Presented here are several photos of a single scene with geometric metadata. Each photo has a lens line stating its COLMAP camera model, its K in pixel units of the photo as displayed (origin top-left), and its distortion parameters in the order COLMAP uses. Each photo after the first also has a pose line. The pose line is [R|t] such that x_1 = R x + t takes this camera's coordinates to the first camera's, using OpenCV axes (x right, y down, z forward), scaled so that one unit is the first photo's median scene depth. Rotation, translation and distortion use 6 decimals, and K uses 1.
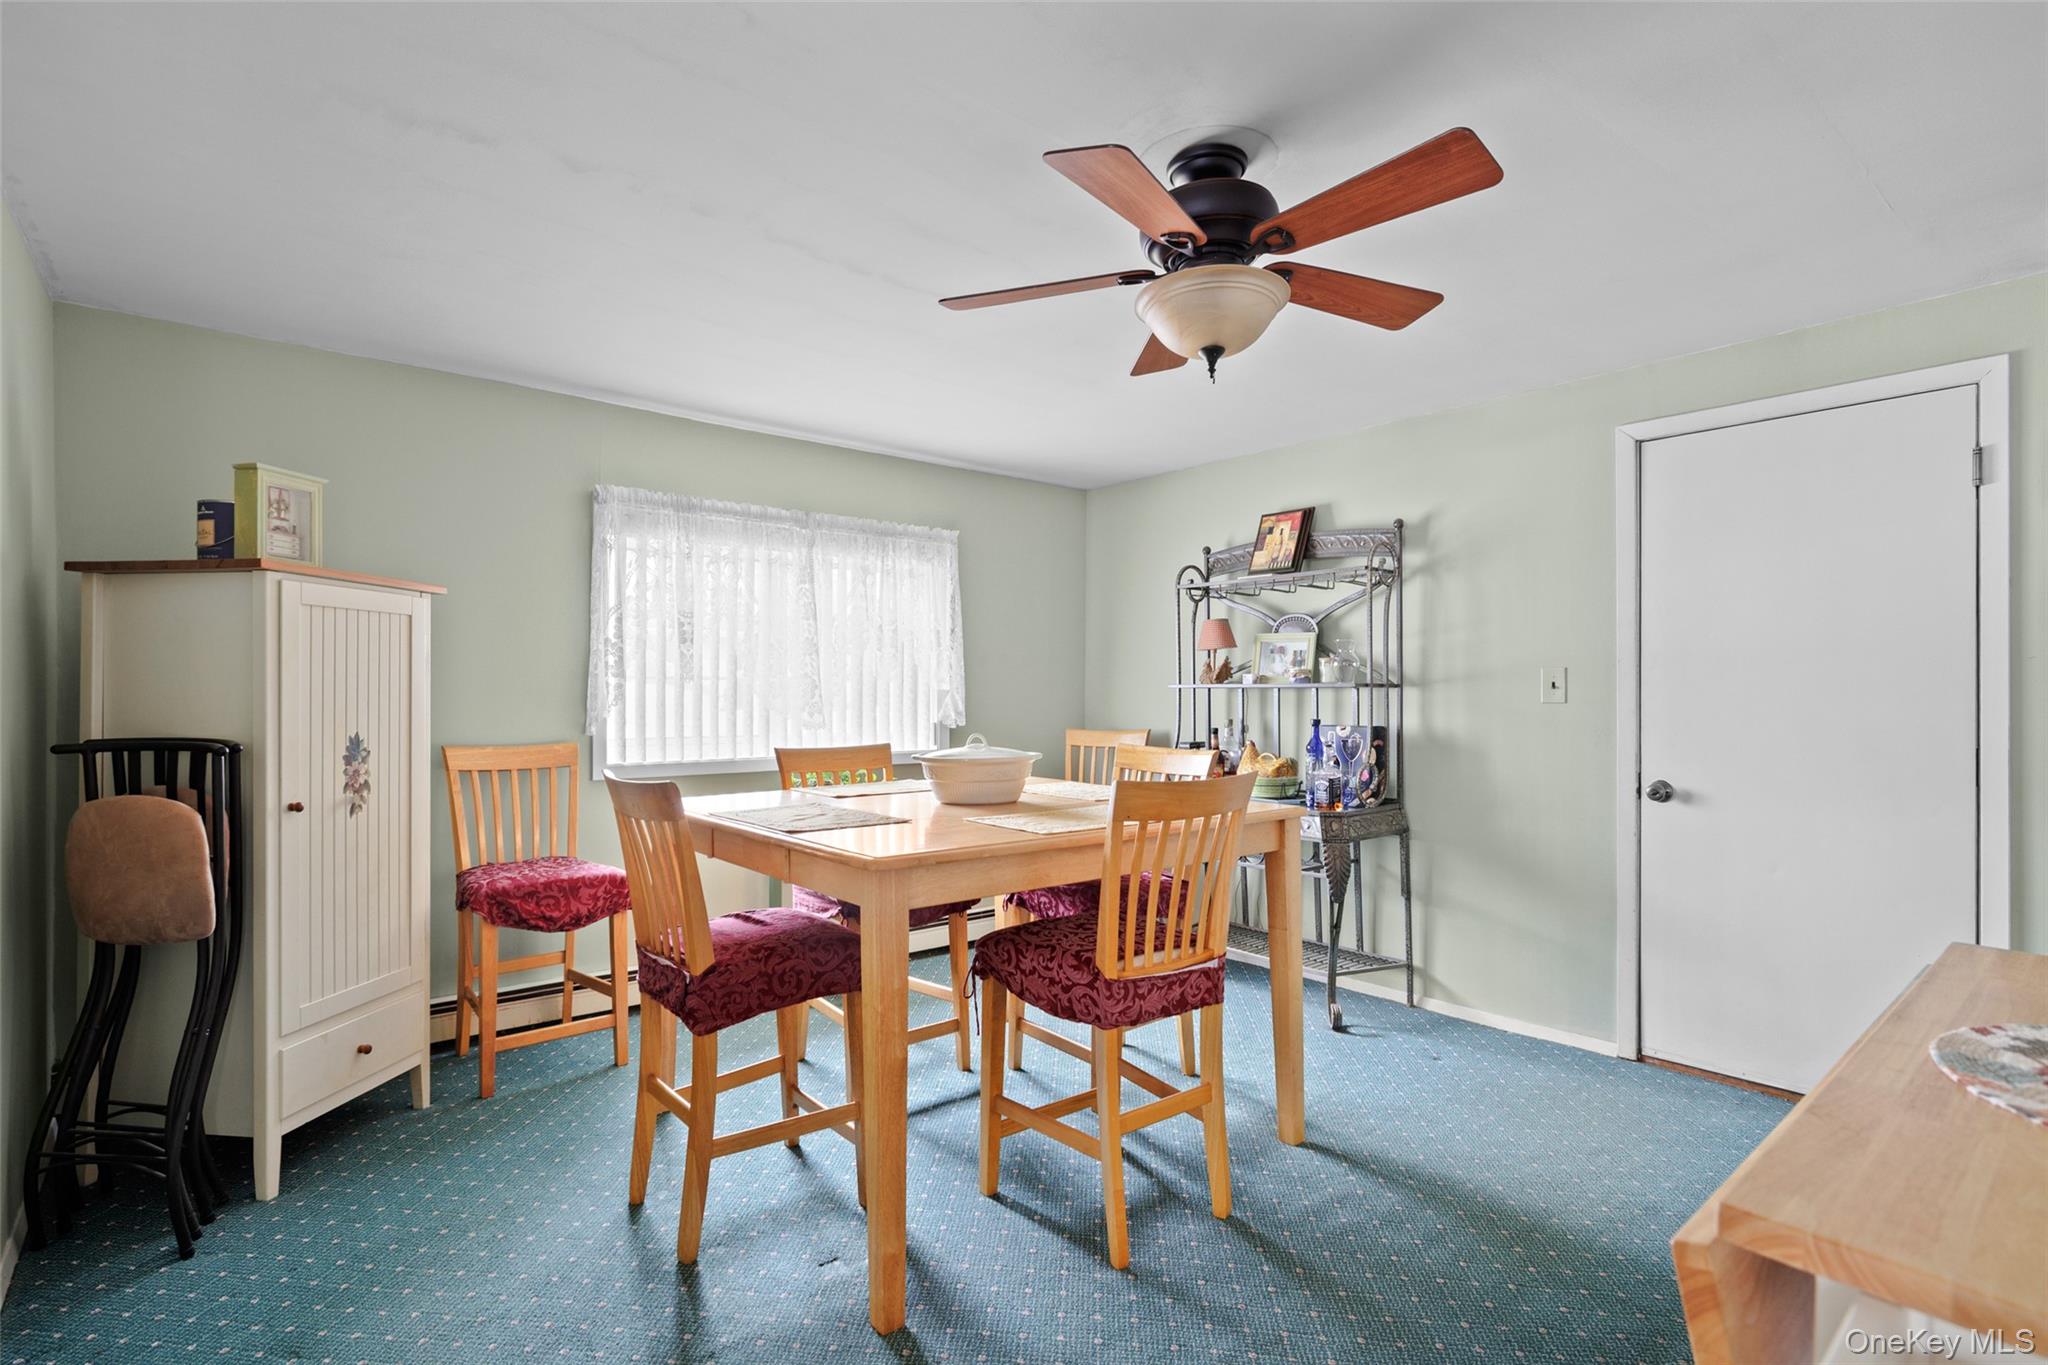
lens RADIAL K [[1017.6, 0, 1005.1], [0, 1017.6, 696.8], [0, 0, 1]] dist [-0.005056, 0.001959]
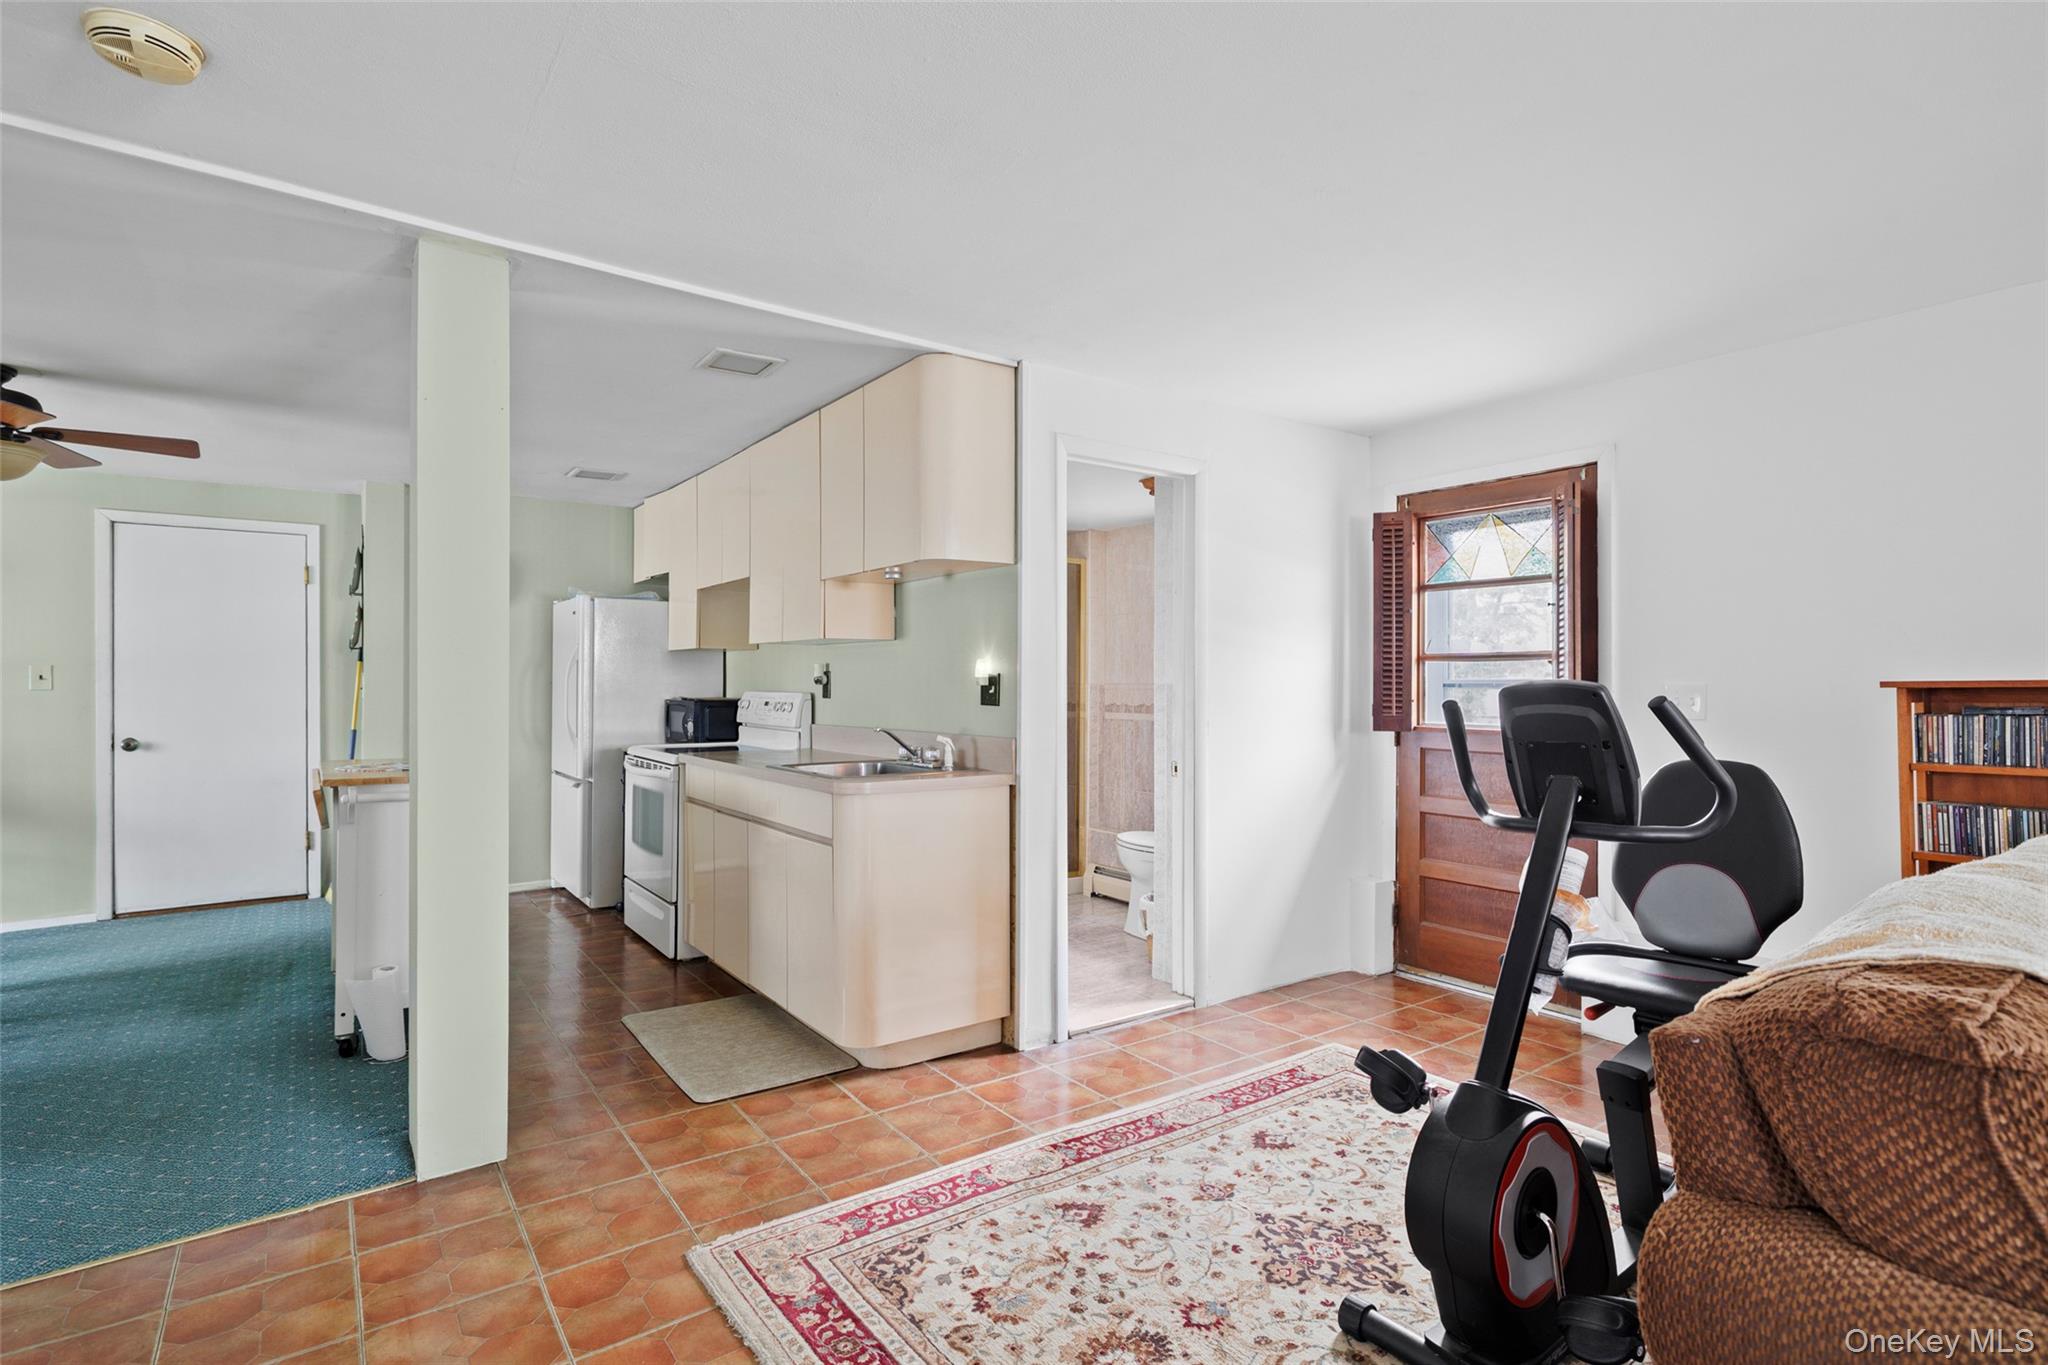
lens RADIAL K [[1017.6, 0, 1026.4], [0, 1017.6, 683.2], [0, 0, 1]] dist [-0.005056, 0.001959]
pose [[0.062069, 0.000058, 0.998072, -0.712847], [0.006157, 0.999981, -0.000441, 0.005307], [-0.998053, 0.006173, 0.062068, -0.420096]]
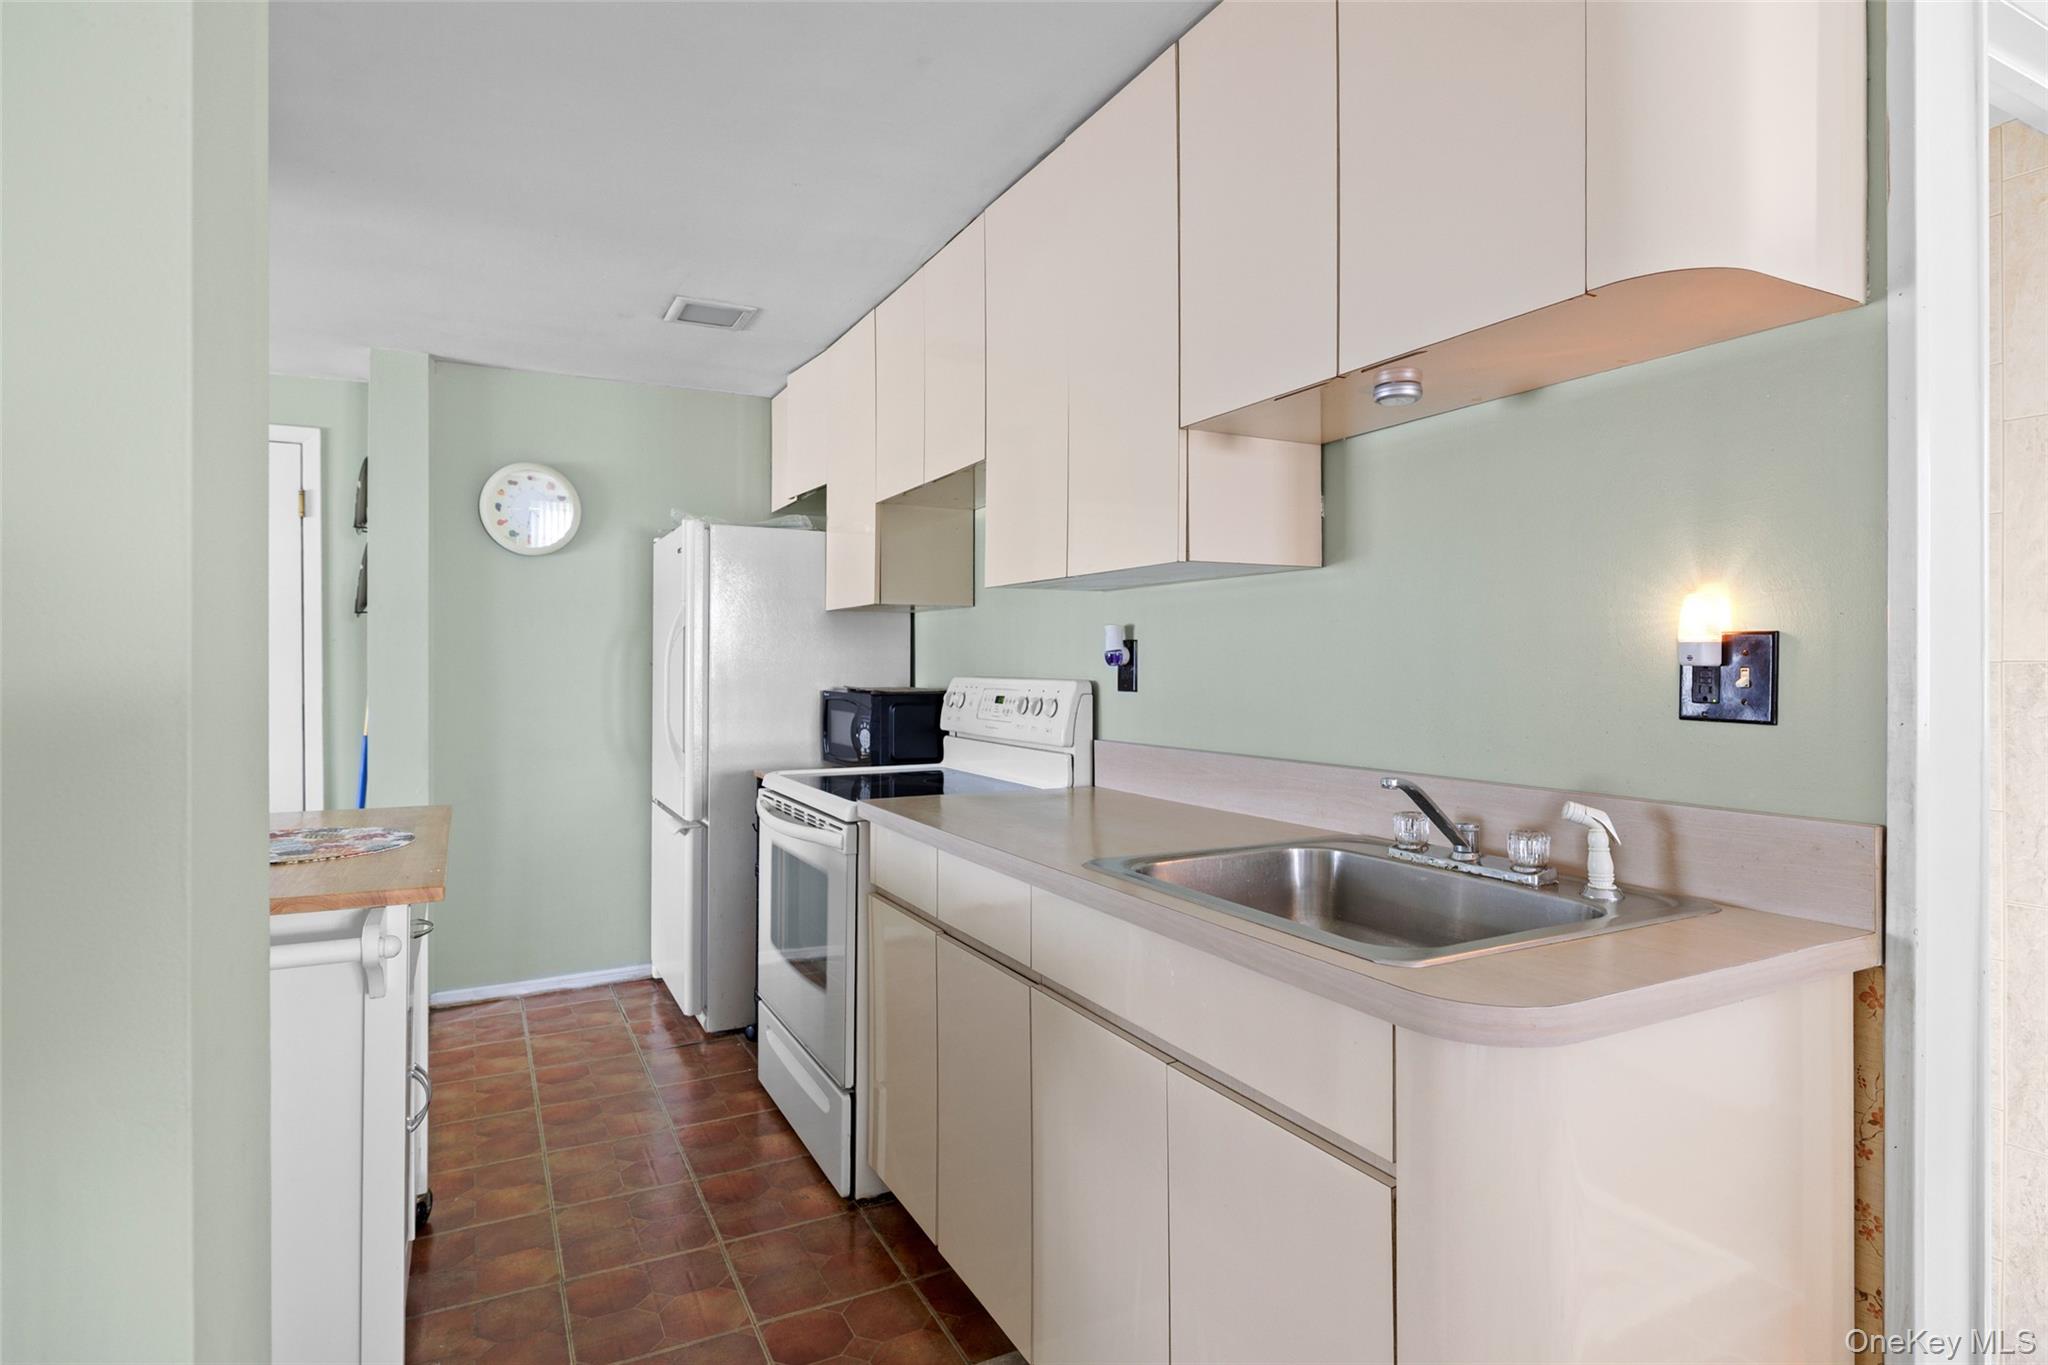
lens RADIAL K [[1039.1, 0, 1005.8], [0, 1039.1, 667.6], [0, 0, 1]] dist [-0.009412, 0.003910]
pose [[0.206496, -0.003267, 0.978442, -0.163316], [0.009078, 0.999958, 0.001423, 0.004808], [-0.978405, 0.008588, 0.206517, -0.166171]]
